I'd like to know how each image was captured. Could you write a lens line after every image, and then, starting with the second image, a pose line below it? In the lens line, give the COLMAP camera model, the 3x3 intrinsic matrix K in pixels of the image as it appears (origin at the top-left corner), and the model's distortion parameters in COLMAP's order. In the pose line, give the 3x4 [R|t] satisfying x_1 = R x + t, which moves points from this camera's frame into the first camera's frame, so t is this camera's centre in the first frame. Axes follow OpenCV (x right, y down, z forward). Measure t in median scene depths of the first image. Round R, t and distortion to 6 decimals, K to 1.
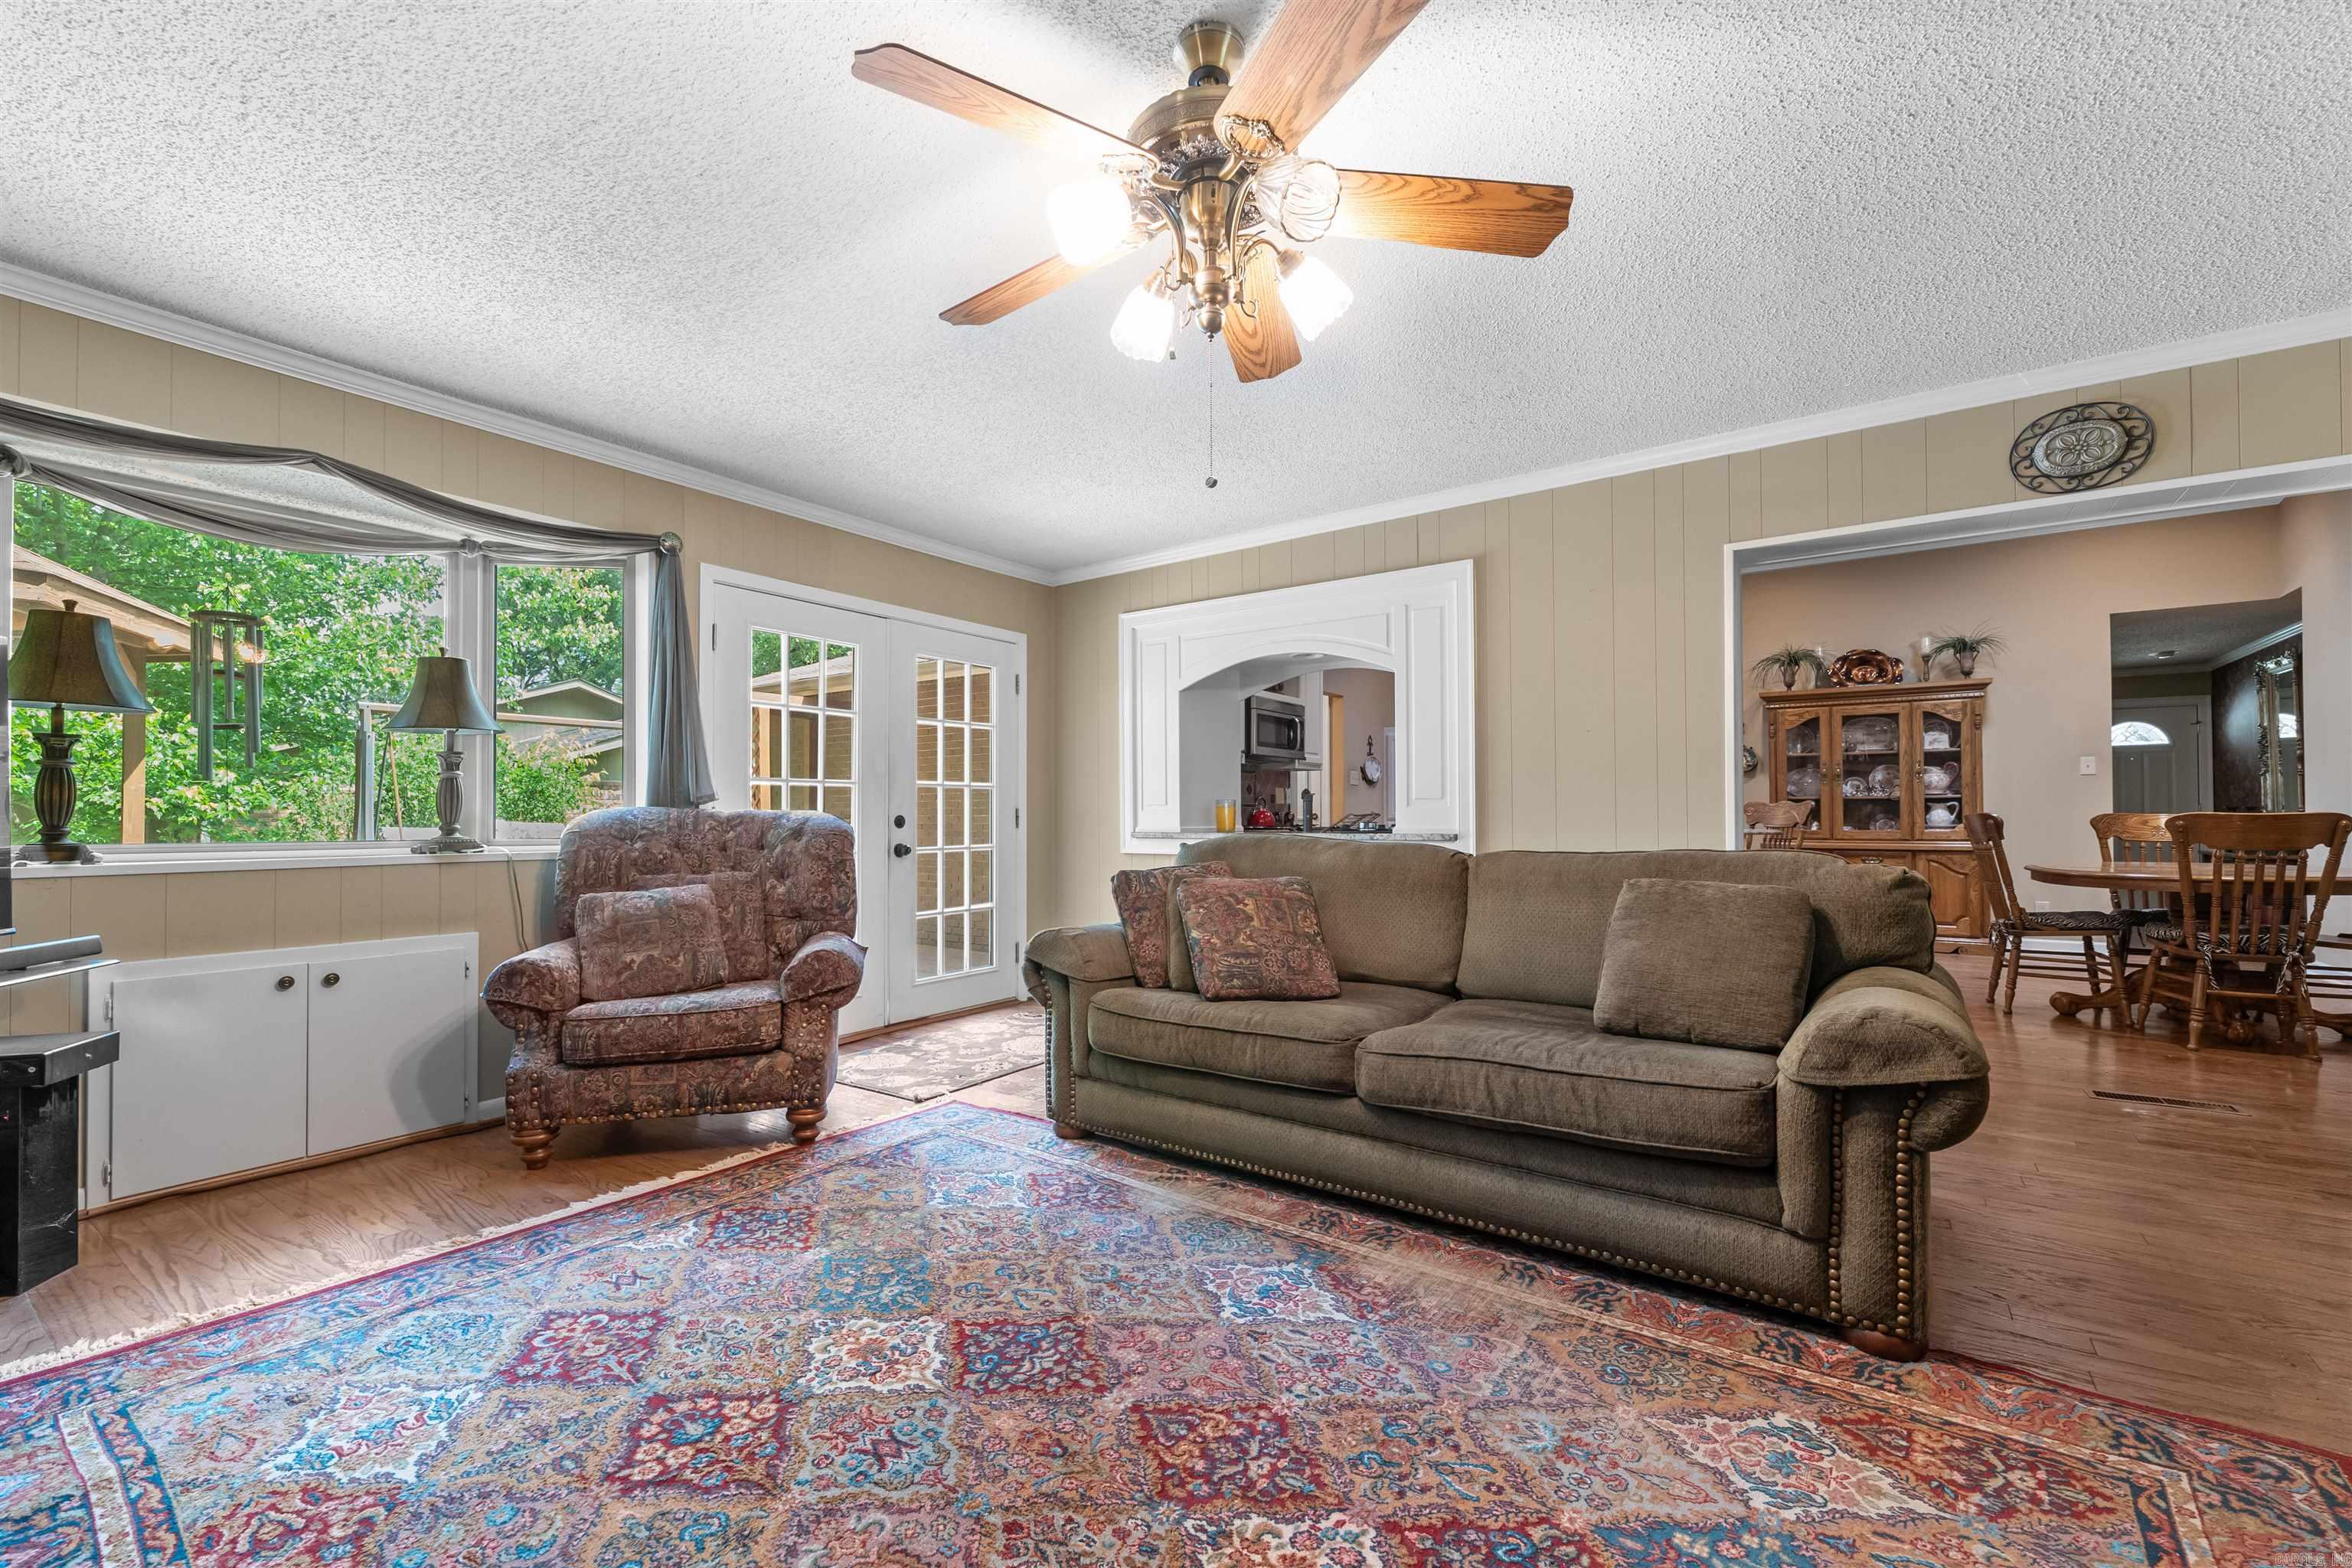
lens RADIAL K [[982.8, 0, 1172.0], [0, 982.8, 794.5], [0, 0, 1]] dist [0.001243, 0.000046]
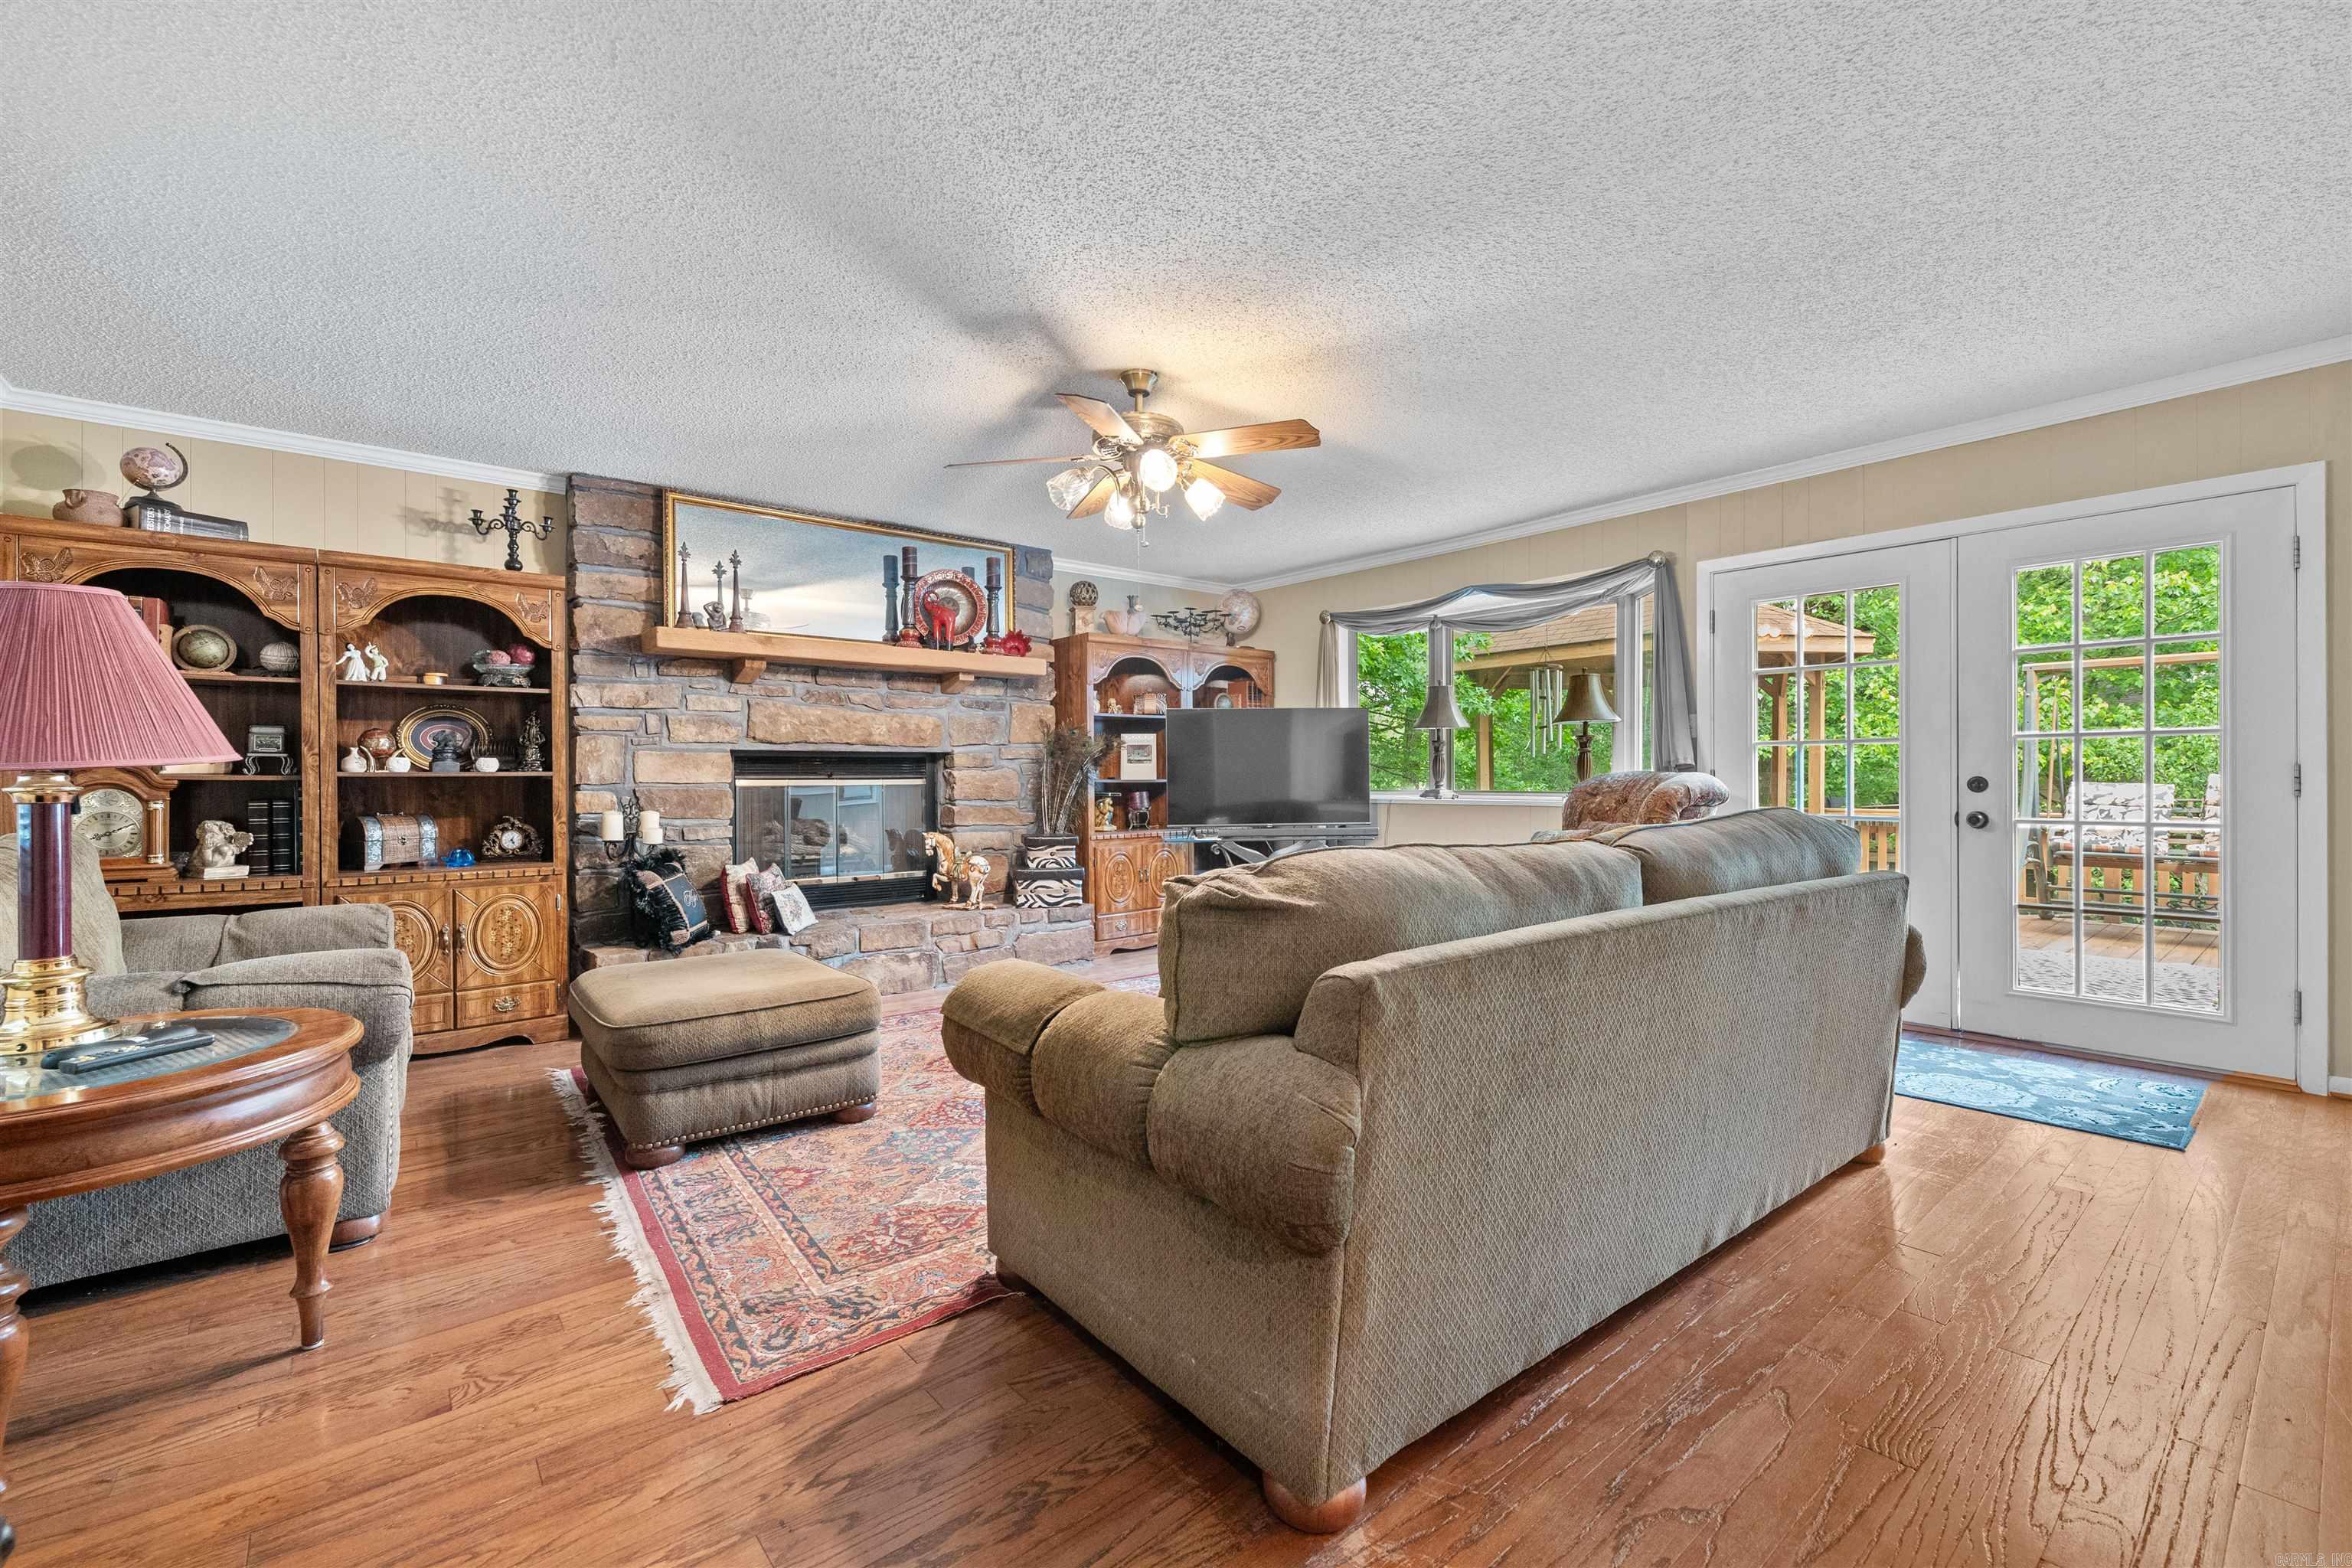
lens RADIAL K [[982.8, 0, 1172.0], [0, 982.8, 794.5], [0, 0, 1]] dist [0.001243, 0.000046]
pose [[-0.263186, 0.019478, -0.964548, 1.790269], [0.027439, 0.999543, 0.012698, 0.019507], [0.964355, -0.023125, -0.263600, 1.510657]]
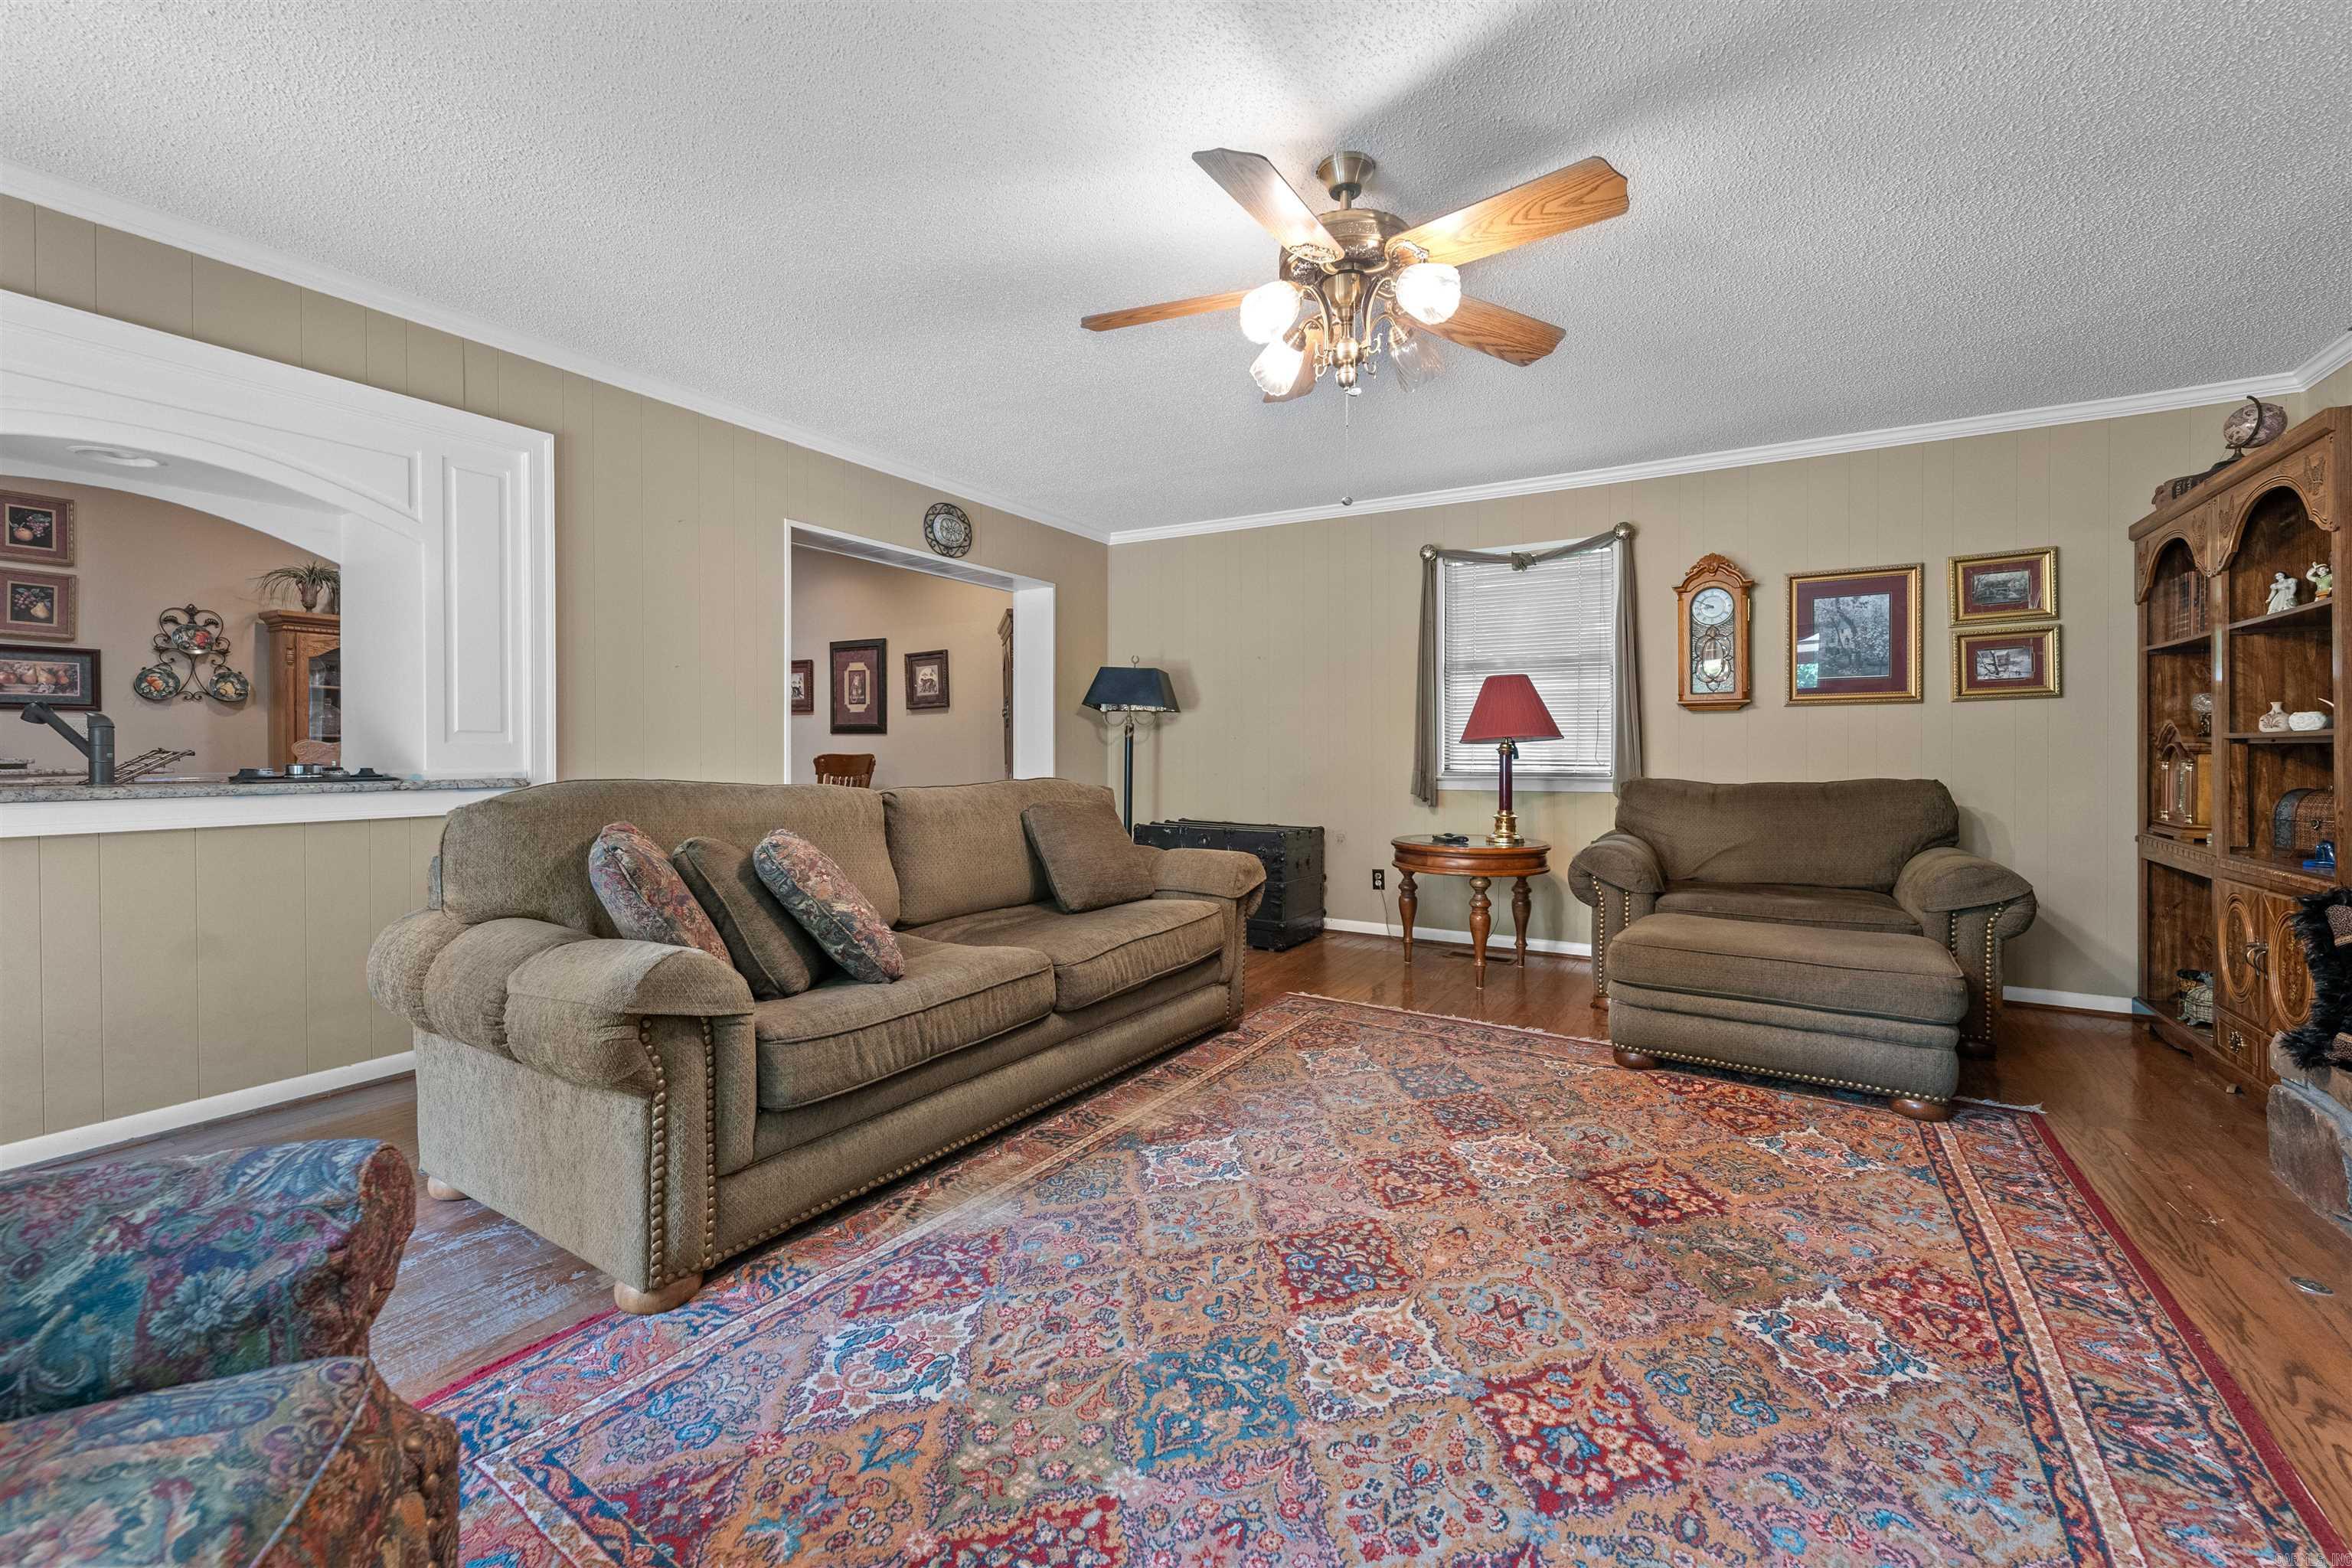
lens RADIAL K [[949.8, 0, 1174.0], [0, 949.8, 746.6], [0, 0, 1]] dist [0.002691, 0.000092]
pose [[-0.064093, 0.008925, 0.997904, -1.187410], [-0.019912, 0.999750, -0.010220, 0.029105], [-0.997745, -0.020525, -0.063899, 1.275913]]
